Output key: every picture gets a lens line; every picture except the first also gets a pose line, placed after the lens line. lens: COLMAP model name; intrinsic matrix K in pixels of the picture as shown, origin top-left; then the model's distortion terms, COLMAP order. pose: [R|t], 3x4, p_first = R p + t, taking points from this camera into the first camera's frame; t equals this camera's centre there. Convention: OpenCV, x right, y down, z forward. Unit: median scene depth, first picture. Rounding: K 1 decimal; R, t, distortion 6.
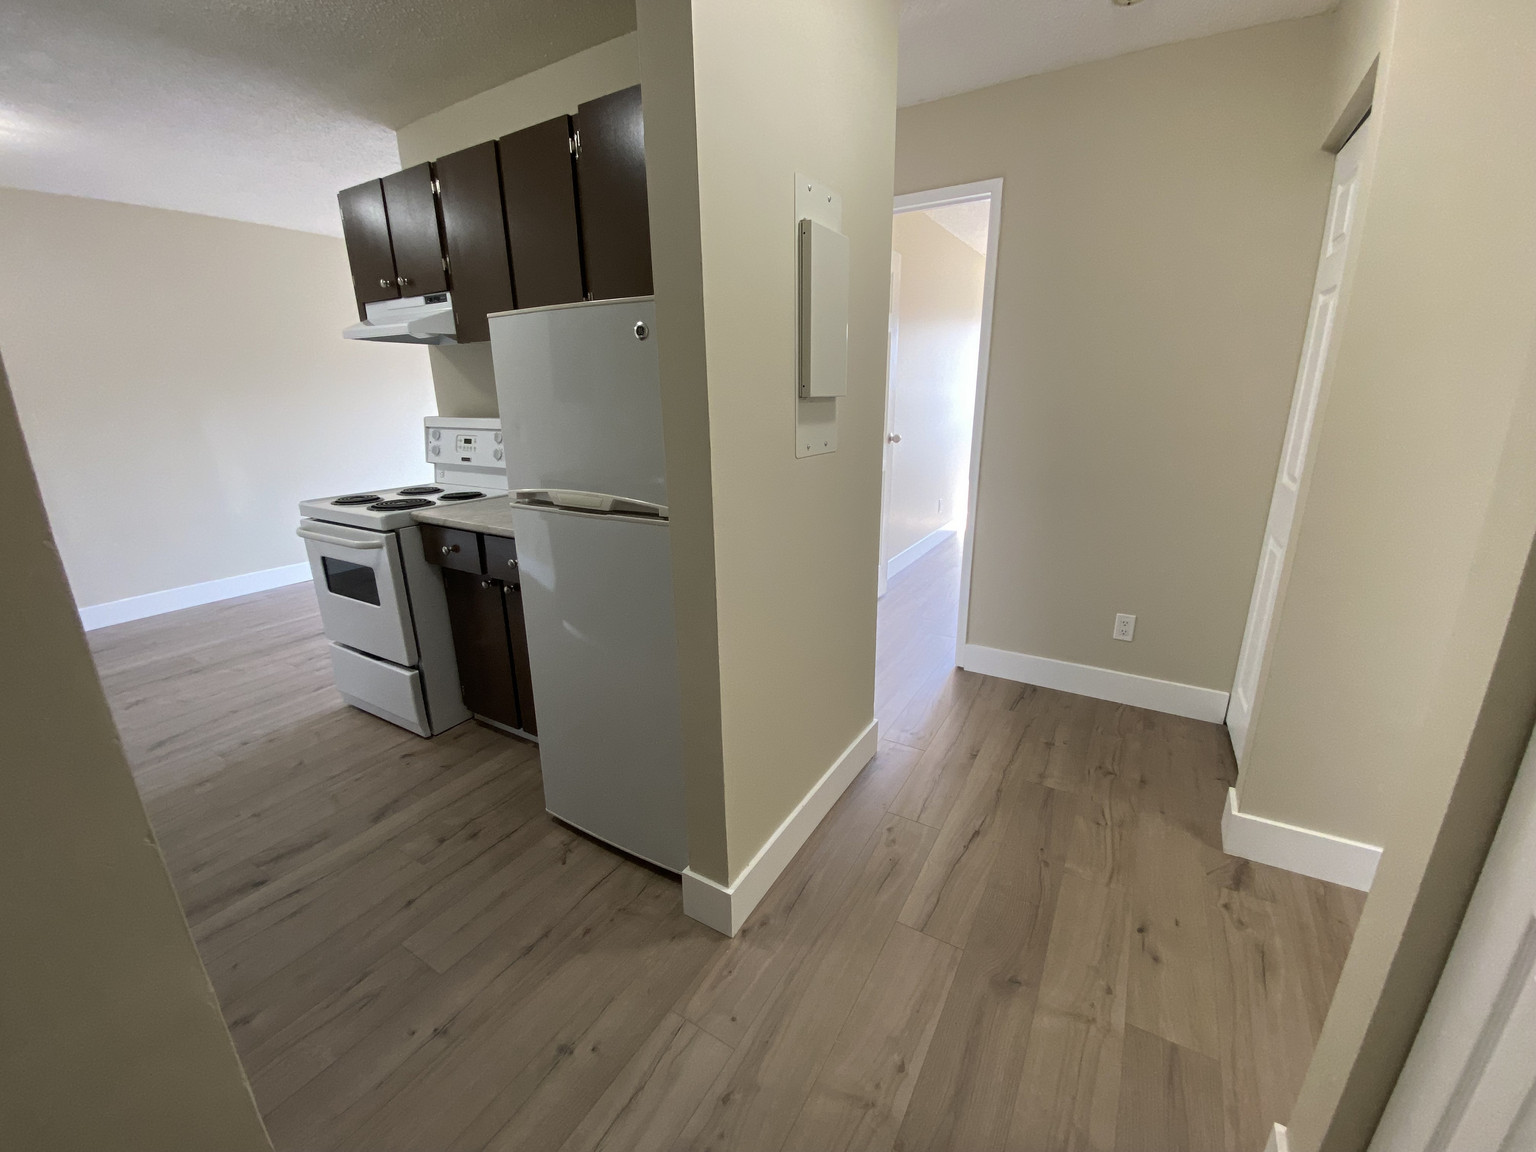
lens RADIAL K [[619.3, 0, 776.9], [0, 619.3, 570.3], [0, 0, 1]] dist [-0.027575, -0.000185]
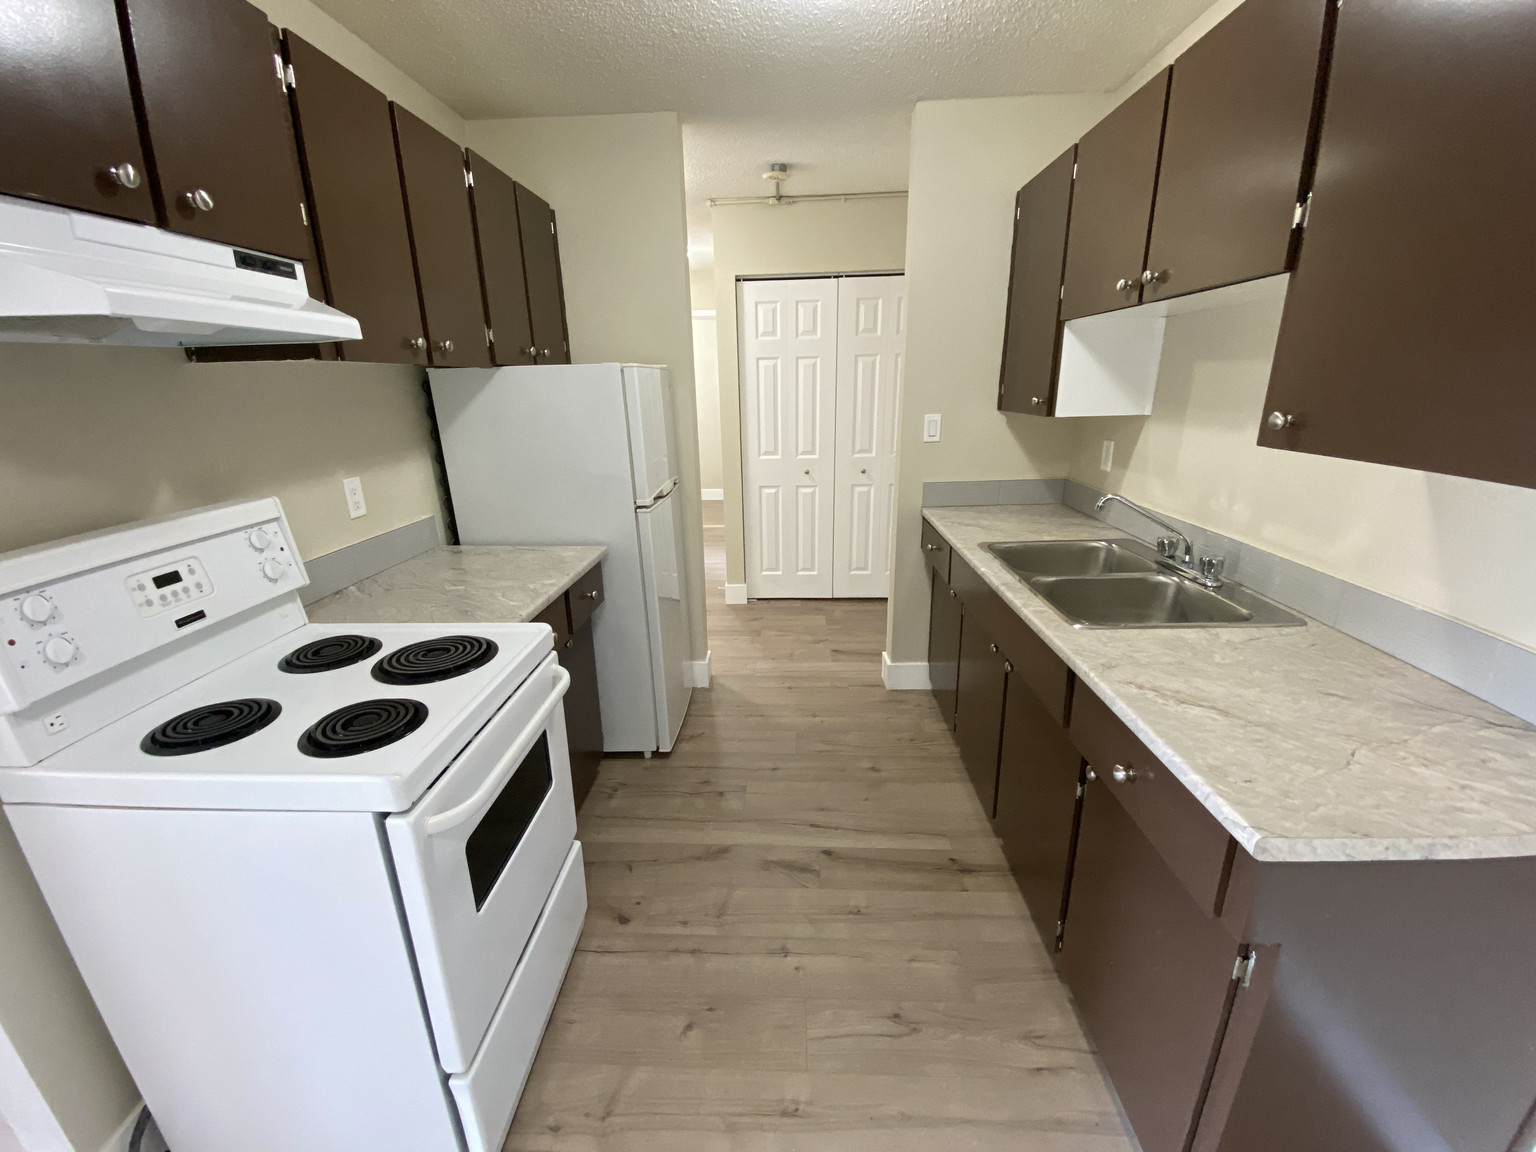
lens RADIAL K [[619.3, 0, 776.9], [0, 619.3, 570.3], [0, 0, 1]] dist [-0.027575, -0.000185]
pose [[-0.481894, -0.231091, 0.845207, -1.512479], [0.266562, 0.880214, 0.392642, -0.384217], [-0.834699, 0.414512, -0.362570, 1.159280]]
